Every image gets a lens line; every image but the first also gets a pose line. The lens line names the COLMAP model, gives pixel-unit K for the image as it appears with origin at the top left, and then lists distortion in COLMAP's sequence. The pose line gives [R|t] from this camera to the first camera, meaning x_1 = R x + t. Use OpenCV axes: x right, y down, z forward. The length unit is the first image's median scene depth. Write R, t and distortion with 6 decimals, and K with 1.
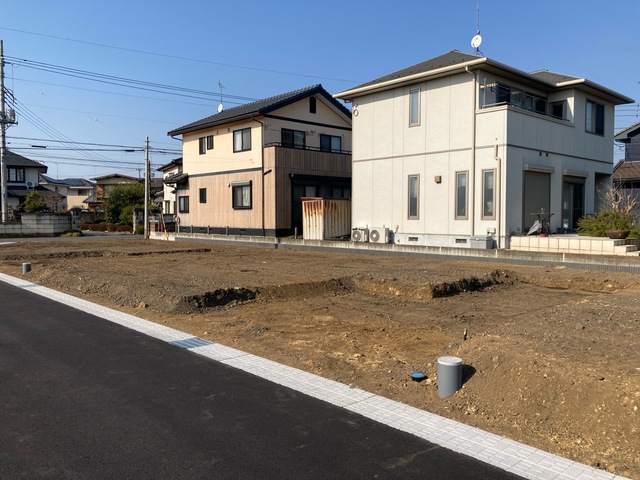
lens RADIAL K [[518.8, 0, 320.1], [0, 518.8, 239.9], [0, 0, 1]] dist [0.010186, 0.006458]
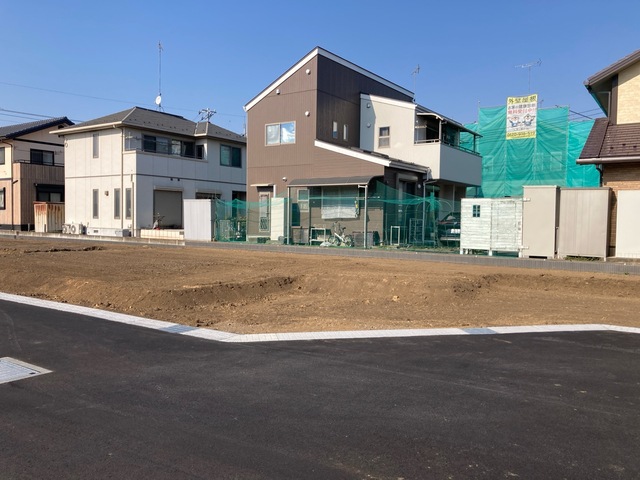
lens RADIAL K [[518.8, 0, 320.4], [0, 518.8, 237.4], [0, 0, 1]] dist [0.010186, 0.006458]
pose [[0.972580, 0.005879, 0.232496, 0.454931], [-0.004229, 0.999962, -0.007596, 0.024058], [-0.232532, 0.006405, 0.972568, -0.624194]]
